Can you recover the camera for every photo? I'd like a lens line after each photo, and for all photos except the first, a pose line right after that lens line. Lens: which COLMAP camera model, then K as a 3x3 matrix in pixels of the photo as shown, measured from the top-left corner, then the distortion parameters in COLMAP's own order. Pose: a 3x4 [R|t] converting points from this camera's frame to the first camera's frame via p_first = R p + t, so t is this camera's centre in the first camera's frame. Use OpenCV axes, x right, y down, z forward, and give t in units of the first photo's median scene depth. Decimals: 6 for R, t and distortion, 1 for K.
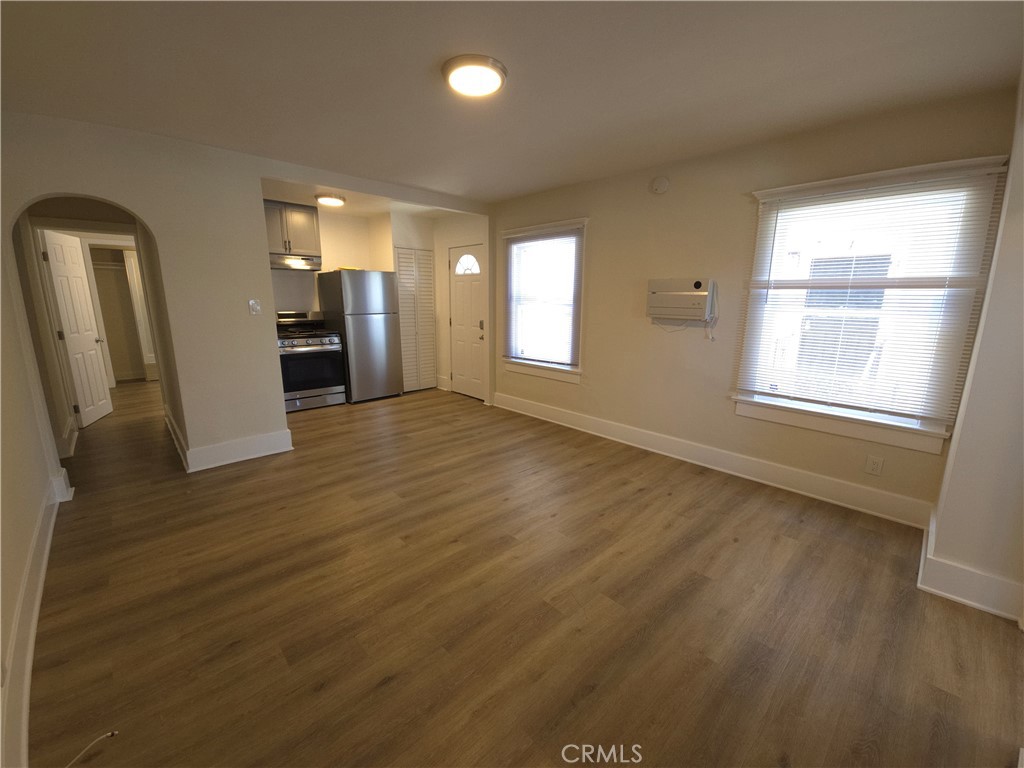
lens RADIAL K [[416.9, 0, 514.9], [0, 416.9, 379.3], [0, 0, 1]] dist [-0.002062, 0.000194]
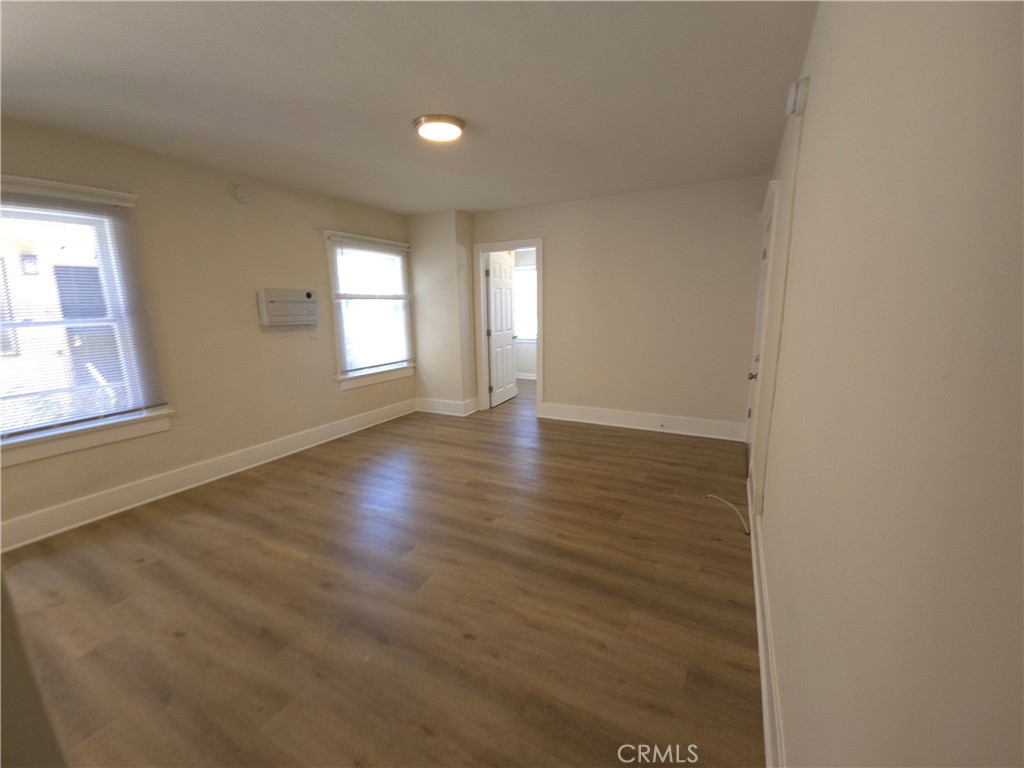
lens RADIAL K [[416.9, 0, 519.8], [0, 416.9, 373.7], [0, 0, 1]] dist [-0.002062, 0.000194]
pose [[-0.327772, -0.156546, 0.931697, -0.955952], [0.197993, 0.952895, 0.229762, -0.172246], [-0.923777, 0.259779, -0.281338, 0.862752]]
